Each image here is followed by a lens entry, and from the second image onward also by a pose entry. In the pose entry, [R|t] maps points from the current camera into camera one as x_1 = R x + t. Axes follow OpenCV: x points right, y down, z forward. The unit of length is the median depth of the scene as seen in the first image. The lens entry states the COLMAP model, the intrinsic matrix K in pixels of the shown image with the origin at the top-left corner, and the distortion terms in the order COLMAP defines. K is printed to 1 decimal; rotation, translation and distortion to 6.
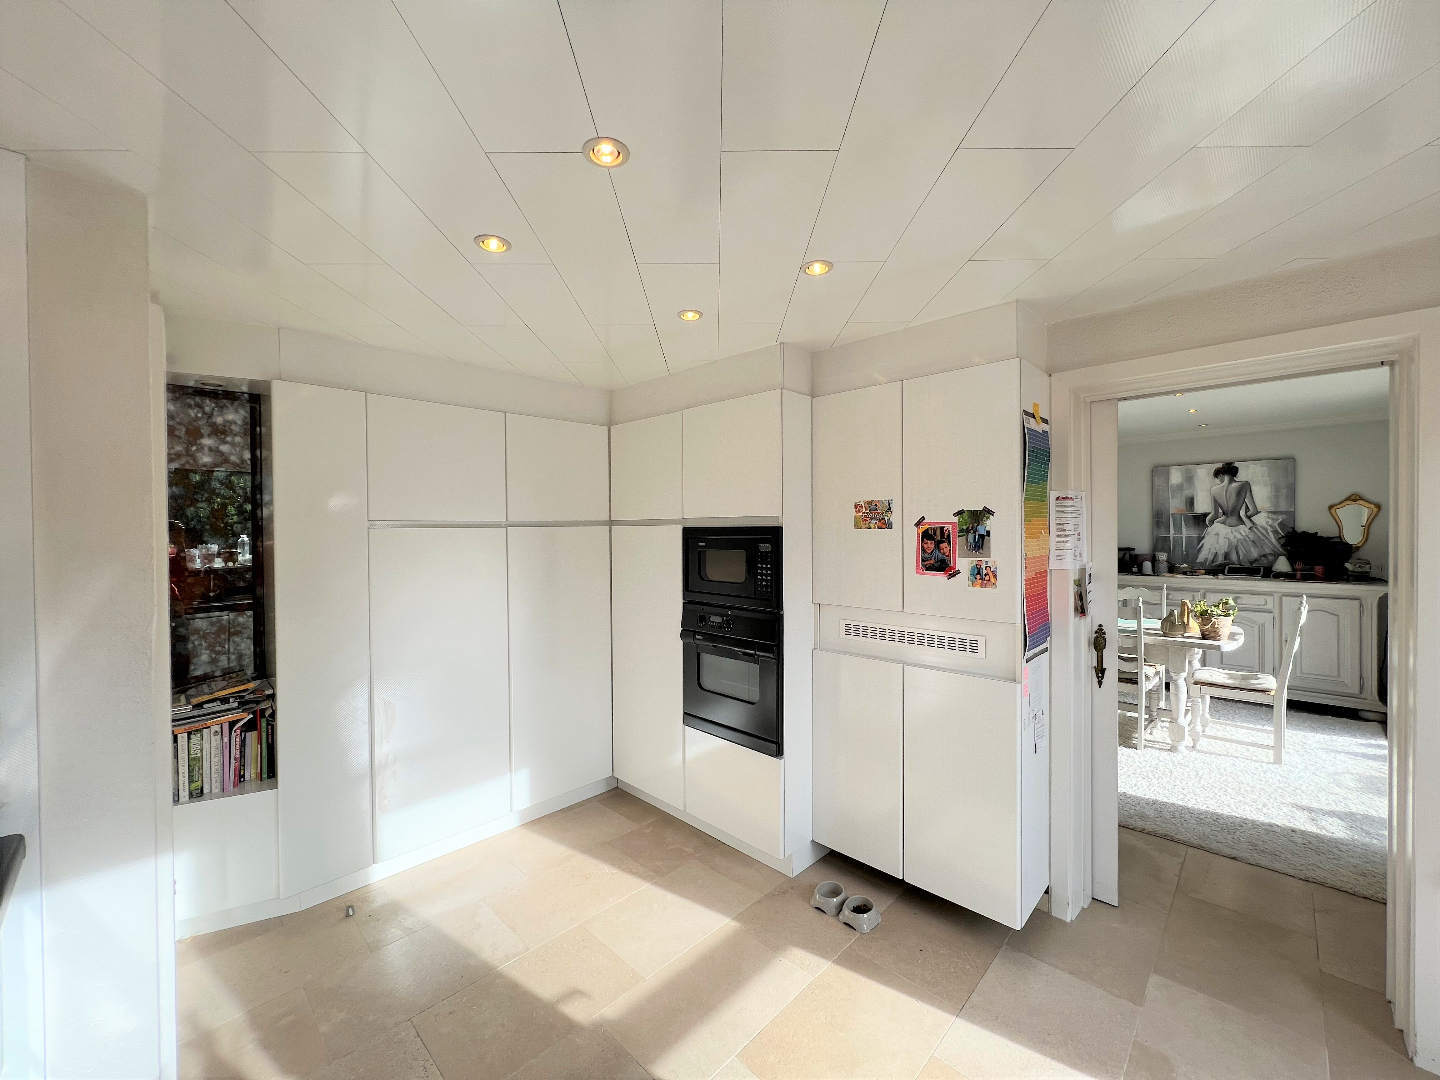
lens RADIAL K [[575.9, 0, 720.4], [0, 575.9, 538.6], [0, 0, 1]] dist [-0.000418, 0.000278]
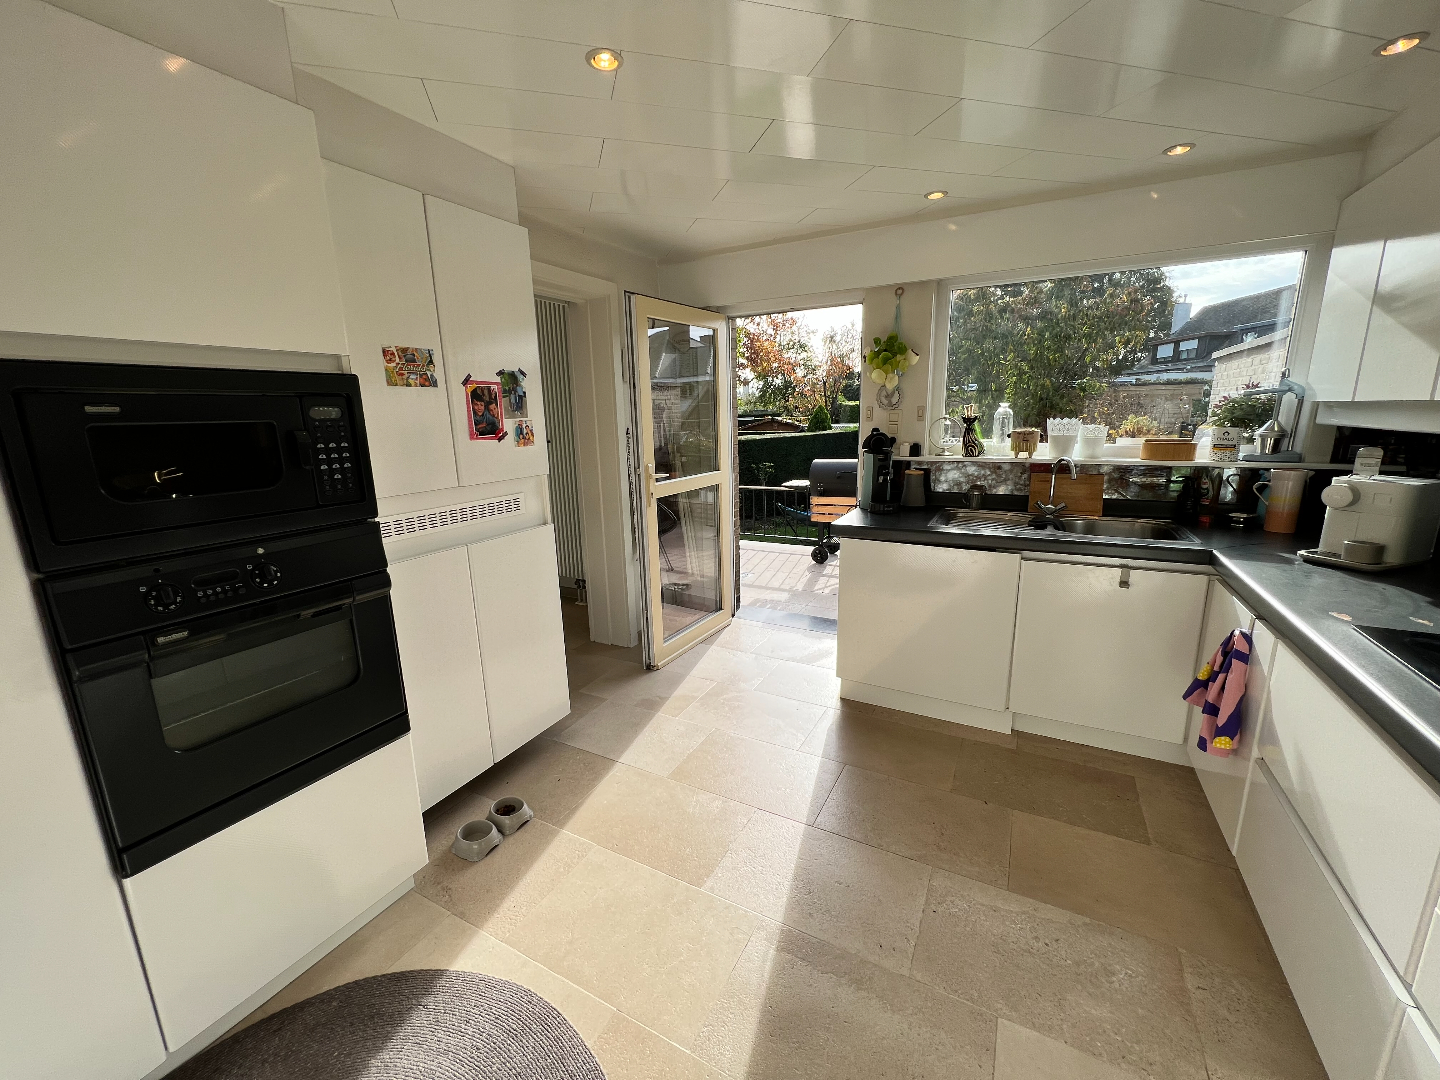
lens RADIAL K [[575.9, 0, 721.5], [0, 575.9, 534.1], [0, 0, 1]] dist [-0.000418, 0.000278]
pose [[-0.263530, -0.193835, 0.944976, -0.643563], [0.037498, 0.976805, 0.210821, 0.030488], [-0.963922, 0.090993, -0.250149, 0.873436]]
